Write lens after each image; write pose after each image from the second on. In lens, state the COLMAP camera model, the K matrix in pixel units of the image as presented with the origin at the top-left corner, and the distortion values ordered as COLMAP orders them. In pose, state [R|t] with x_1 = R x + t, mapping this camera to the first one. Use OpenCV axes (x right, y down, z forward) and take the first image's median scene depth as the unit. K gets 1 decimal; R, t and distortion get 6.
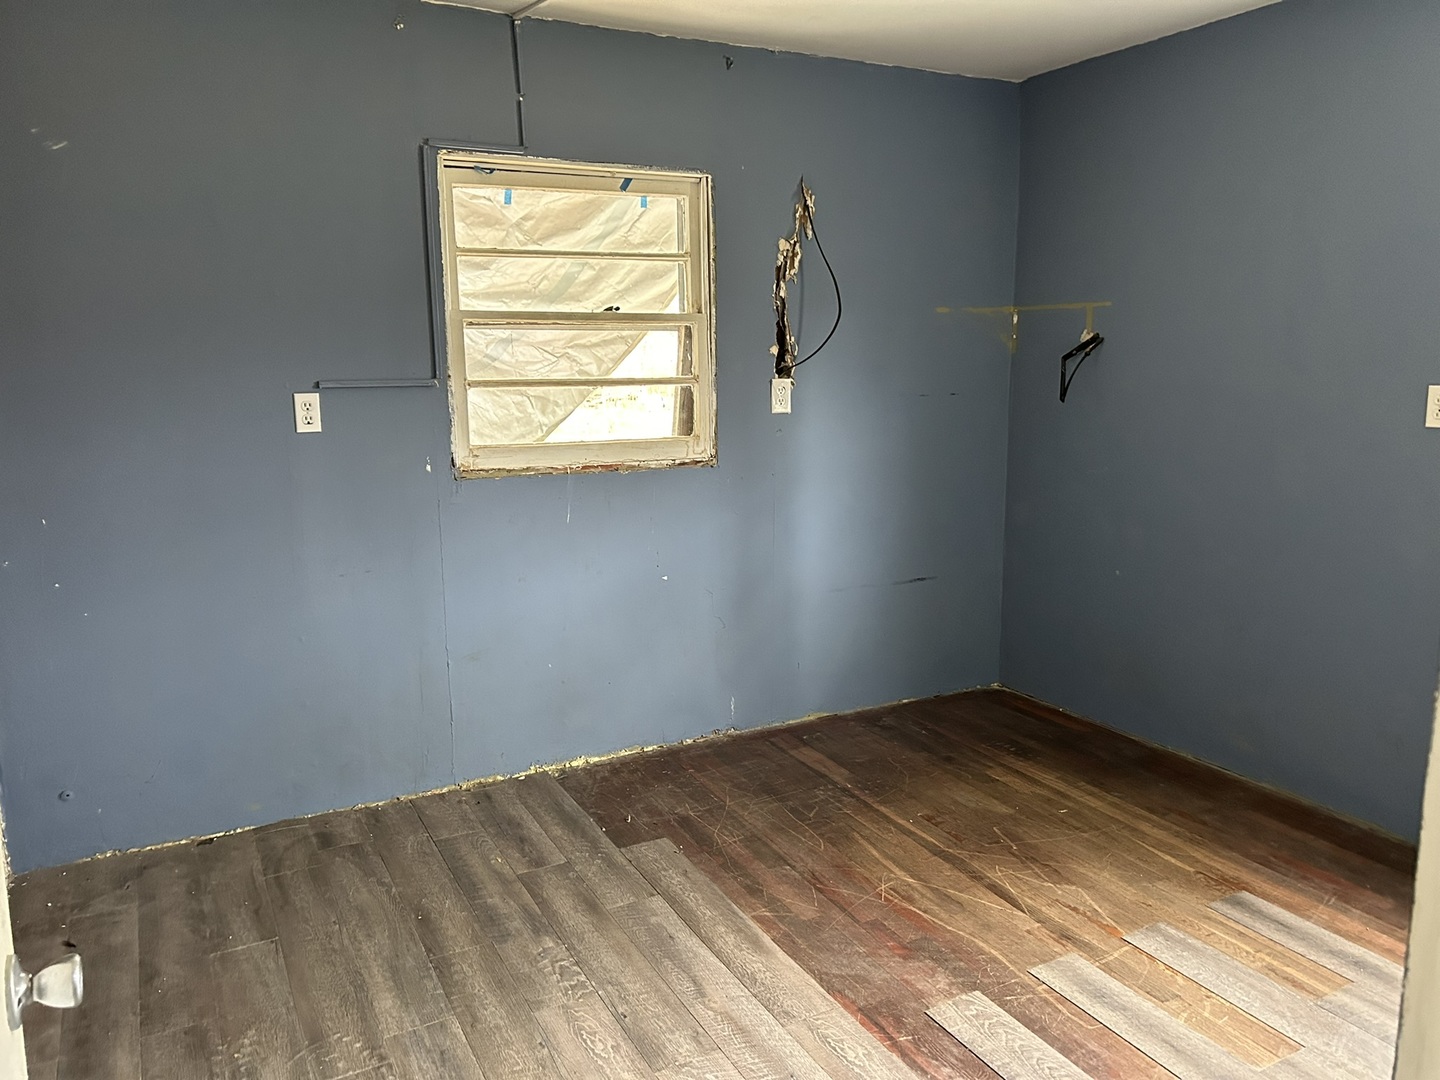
lens RADIAL K [[1092.9, 0, 720.0], [0, 1092.9, 540.0], [0, 0, 1]] dist [0.002585, -0.001490]
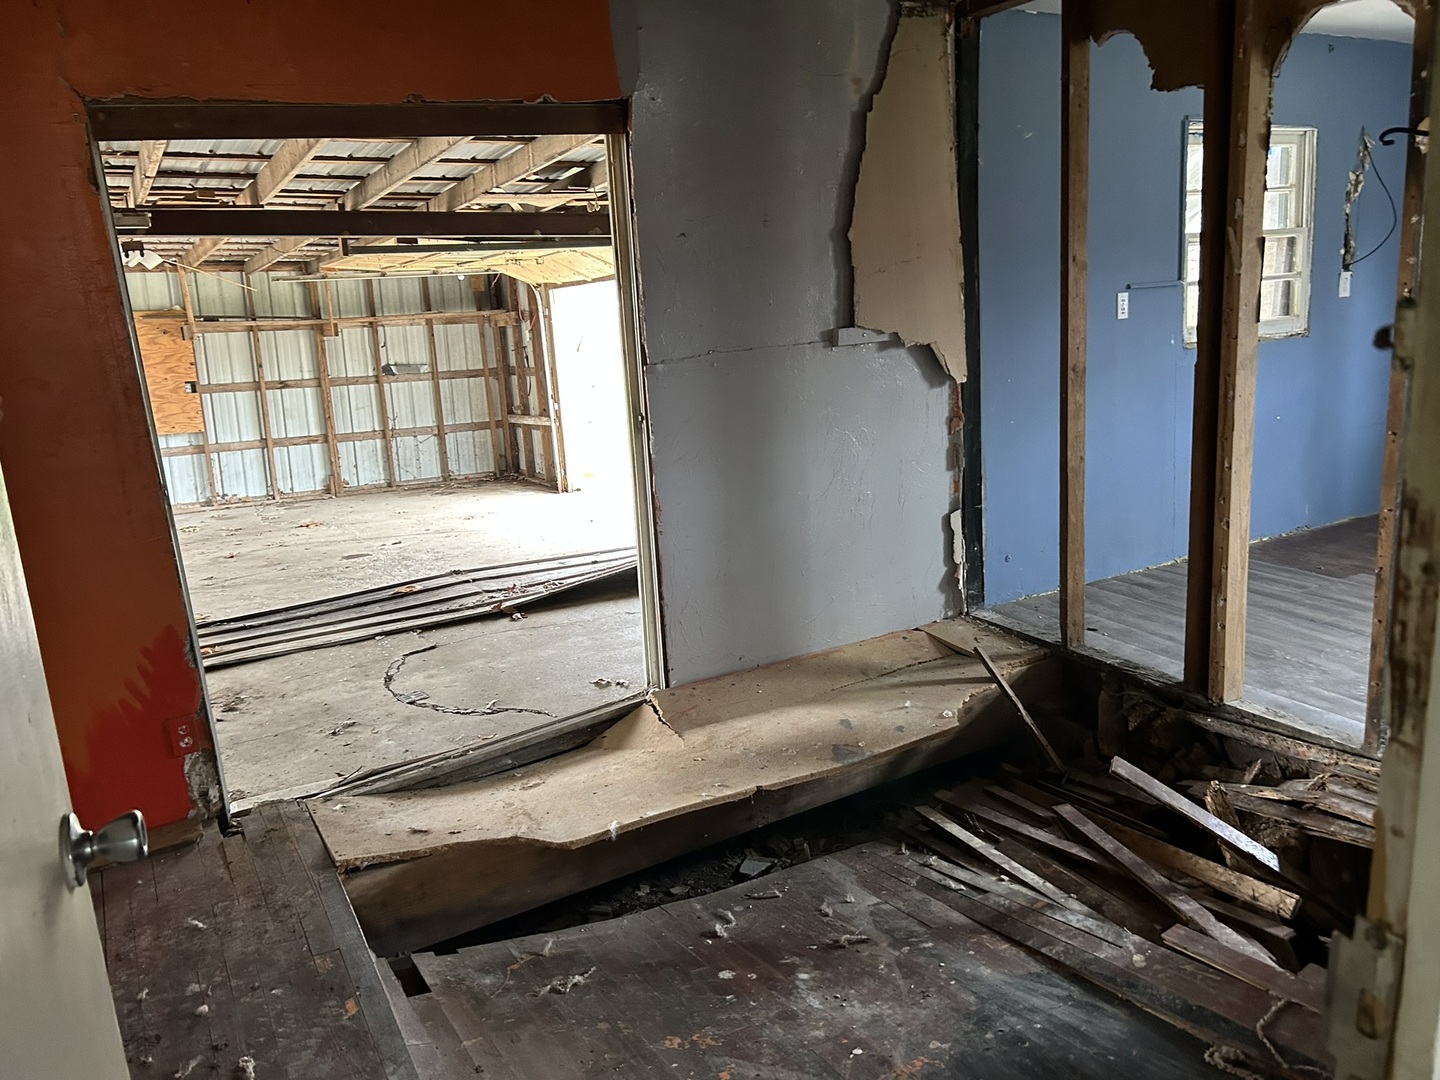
lens RADIAL K [[1095.1, 0, 720.0], [0, 1095.1, 540.0], [0, 0, 1]] dist [0.065423, -0.064554]
pose [[0.998000, -0.060408, 0.018605, -0.981254], [0.059603, 0.997374, 0.041144, 0.111259], [-0.021042, -0.039952, 0.998980, -0.531775]]
